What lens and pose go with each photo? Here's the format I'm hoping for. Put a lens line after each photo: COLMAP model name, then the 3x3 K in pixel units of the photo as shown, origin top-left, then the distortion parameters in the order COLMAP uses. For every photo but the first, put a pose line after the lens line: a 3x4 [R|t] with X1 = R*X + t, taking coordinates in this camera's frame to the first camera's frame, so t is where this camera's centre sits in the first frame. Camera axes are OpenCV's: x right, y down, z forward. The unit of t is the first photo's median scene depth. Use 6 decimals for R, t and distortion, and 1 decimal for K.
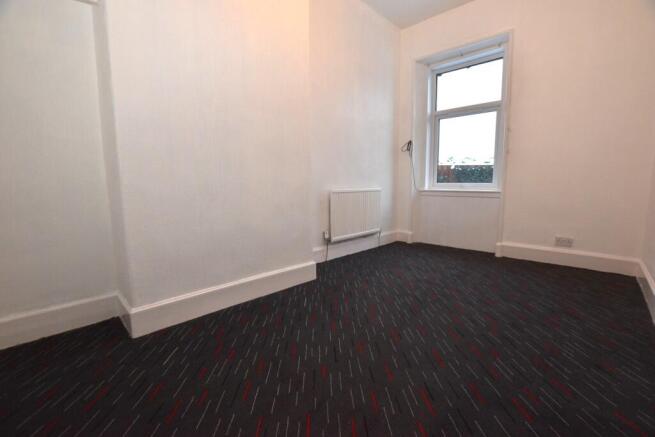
lens RADIAL K [[291.9, 0, 325.1], [0, 291.9, 220.1], [0, 0, 1]] dist [-0.035352, -0.000006]
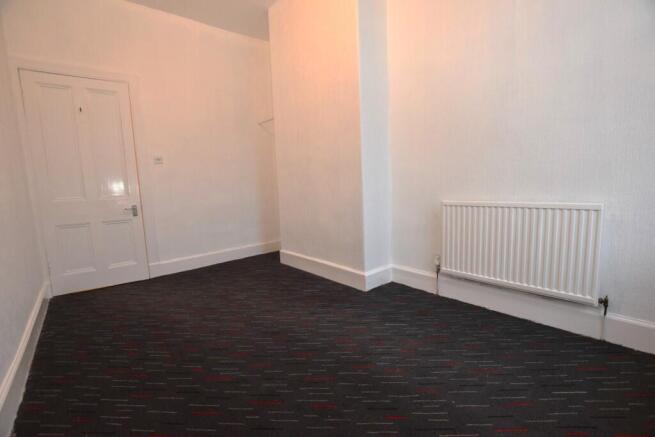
lens RADIAL K [[291.9, 0, 325.1], [0, 291.9, 220.1], [0, 0, 1]] dist [-0.035352, -0.000006]
pose [[-0.099028, 0.124030, -0.987325, 0.742890], [-0.088798, 0.987142, 0.132913, -0.122070], [0.991115, 0.100835, -0.086741, 0.765163]]
